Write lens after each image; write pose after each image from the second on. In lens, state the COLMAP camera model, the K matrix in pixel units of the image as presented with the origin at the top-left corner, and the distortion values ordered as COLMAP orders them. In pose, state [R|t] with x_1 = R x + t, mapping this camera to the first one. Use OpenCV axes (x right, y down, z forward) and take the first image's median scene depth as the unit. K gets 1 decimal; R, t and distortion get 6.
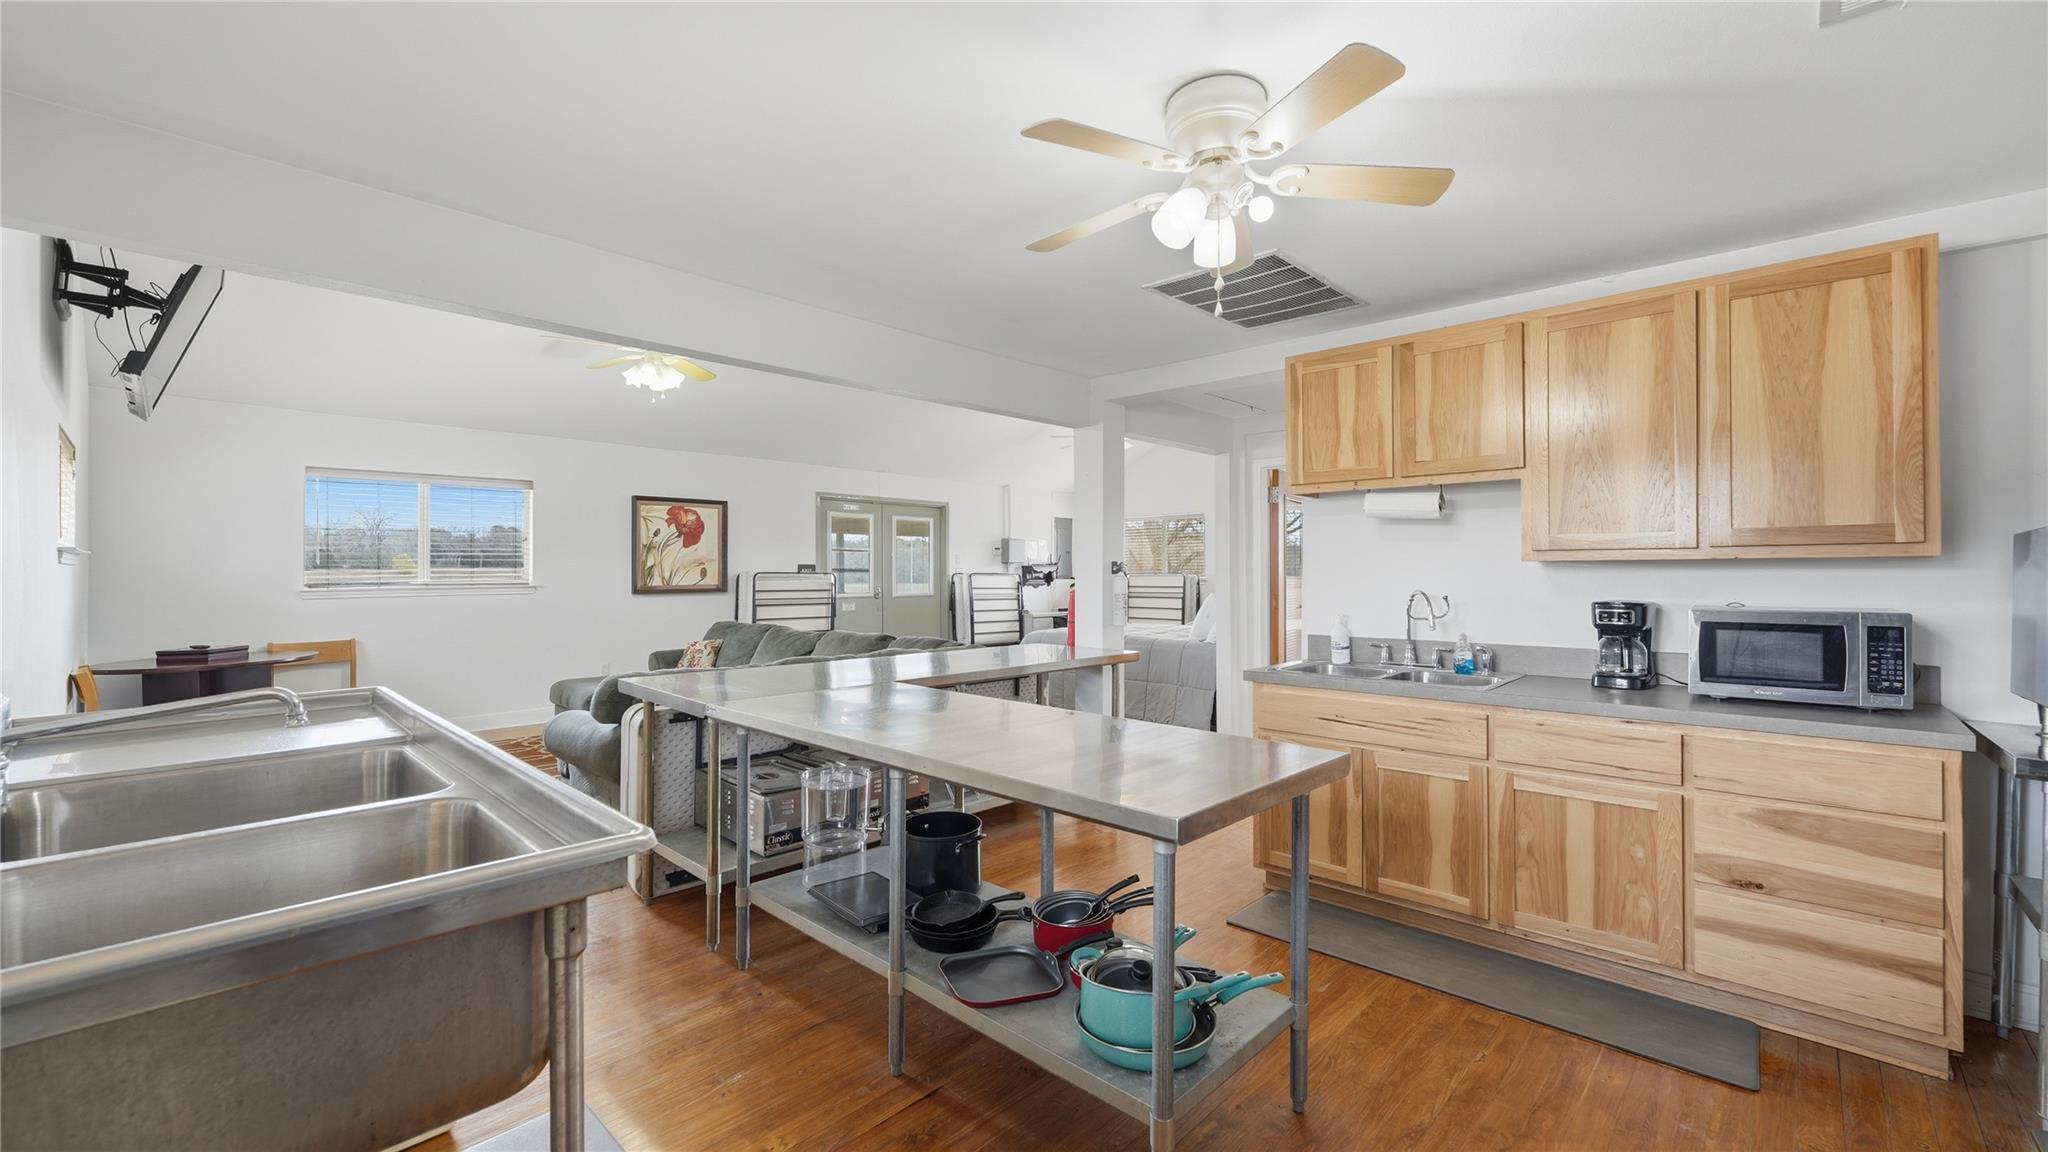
lens RADIAL K [[841.6, 0, 1032.5], [0, 841.6, 560.9], [0, 0, 1]] dist [-0.000155, -0.000049]
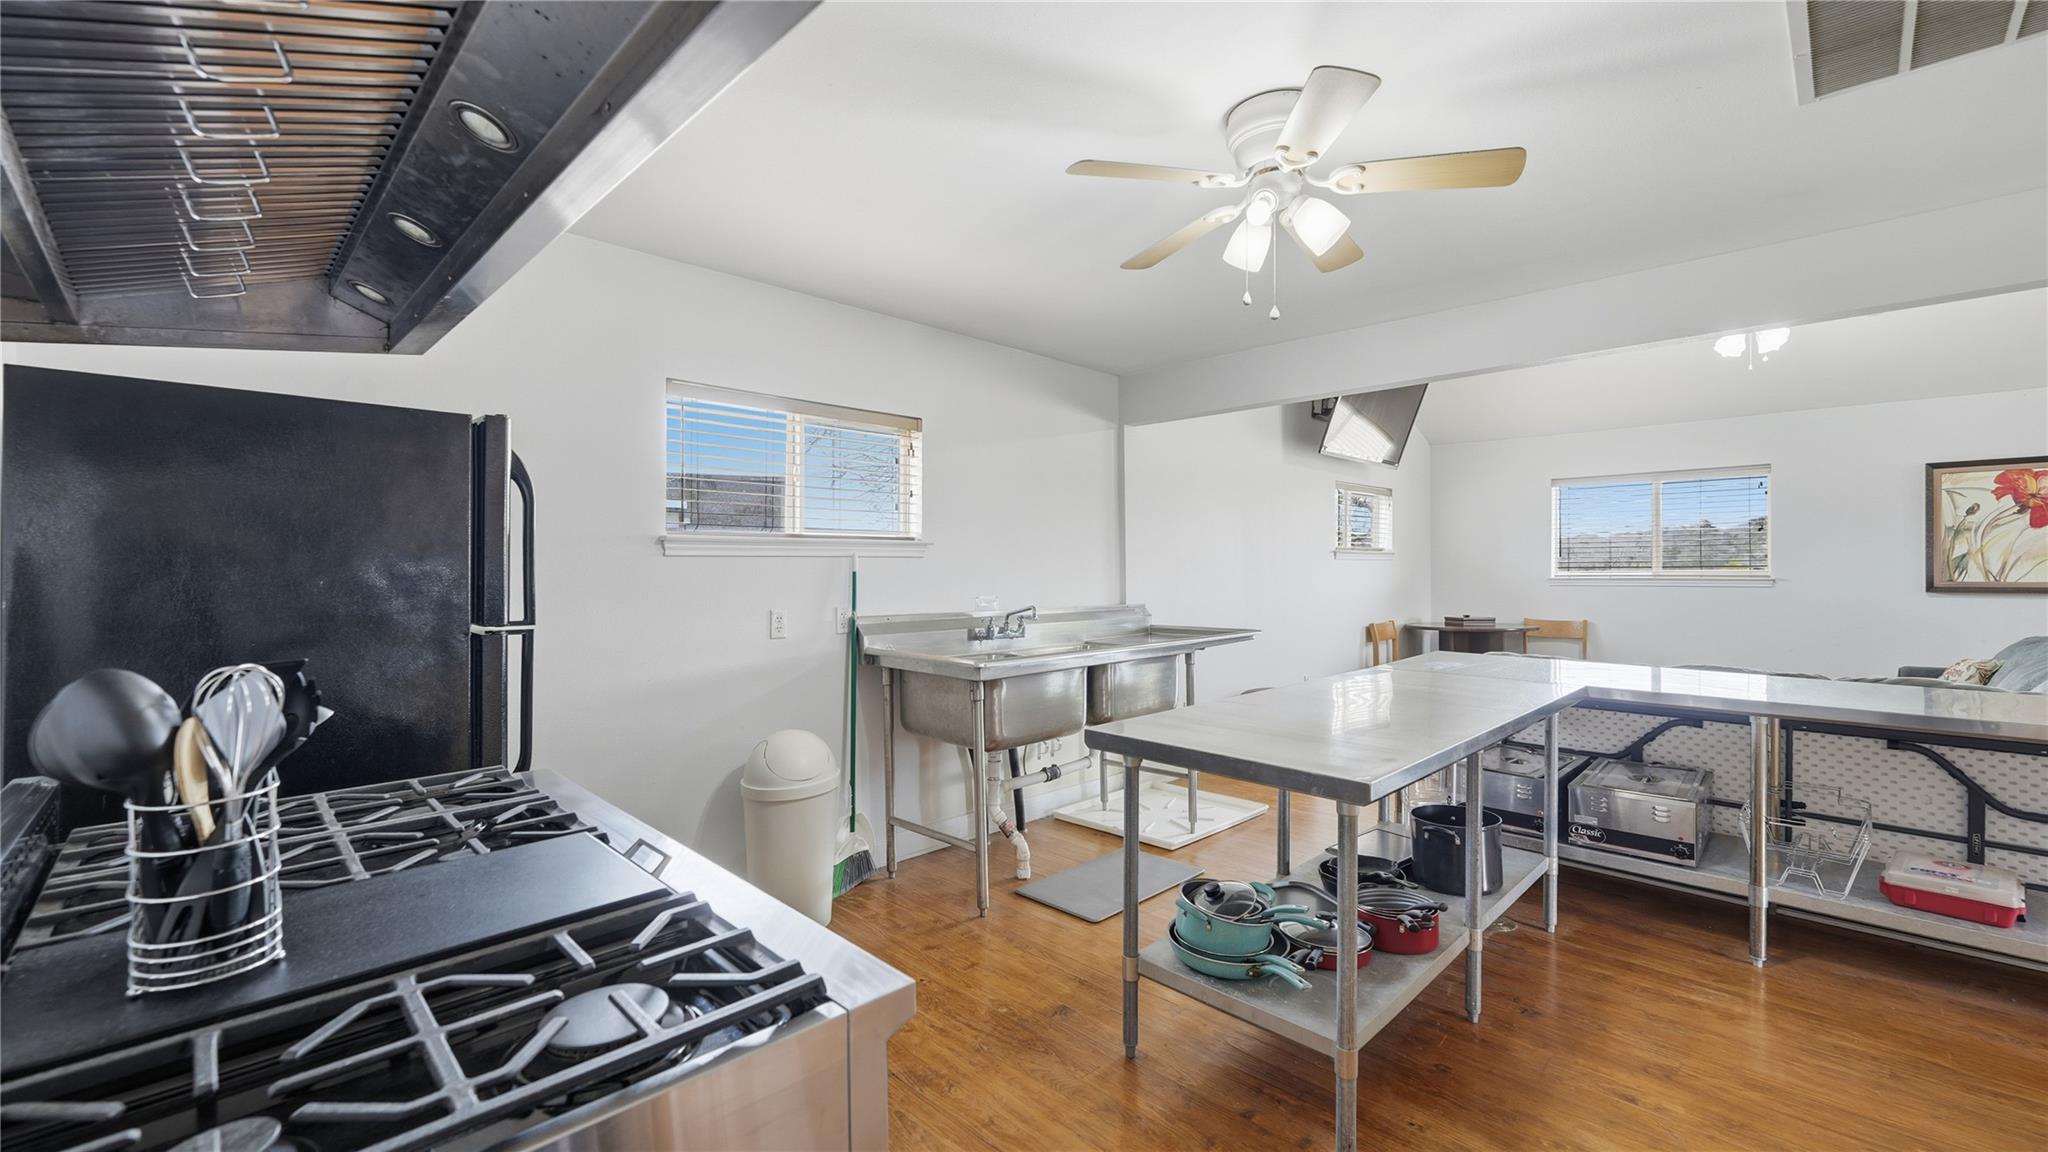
lens RADIAL K [[834.5, 0, 1032.6], [0, 834.5, 569.3], [0, 0, 1]] dist [-0.001694, 0.000492]
pose [[0.000316, 0.003704, -0.999993, 0.275110], [0.011831, 0.999923, 0.003708, 0.006012], [0.999930, -0.011832, 0.000272, 0.178963]]
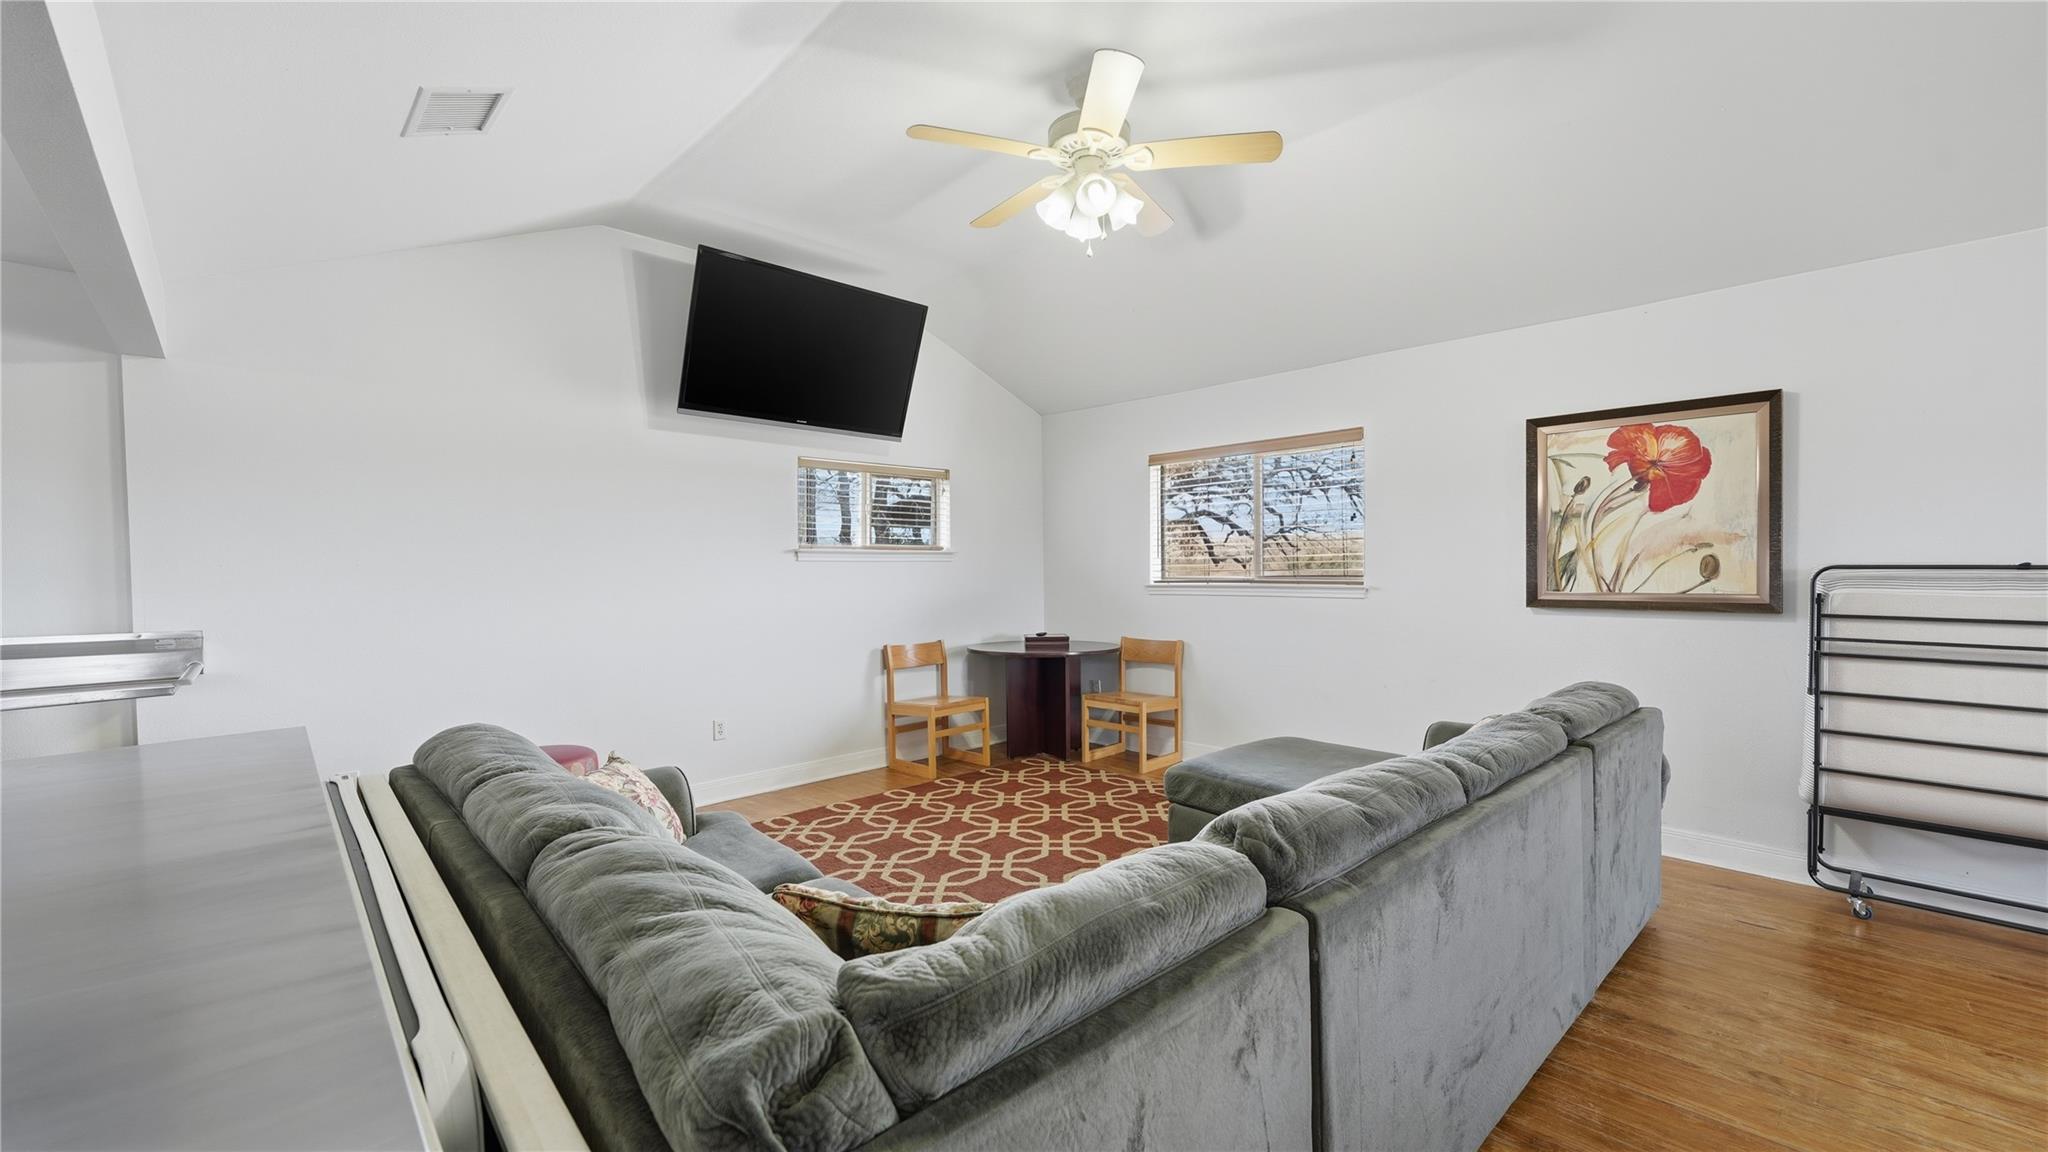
lens RADIAL K [[834.5, 0, 1026.4], [0, 834.5, 577.0], [0, 0, 1]] dist [-0.001694, 0.000492]
pose [[-0.038907, 0.008725, -0.999205, 0.055112], [0.013540, 0.999875, 0.008204, 0.011406], [0.999151, -0.013210, -0.039020, 0.684293]]
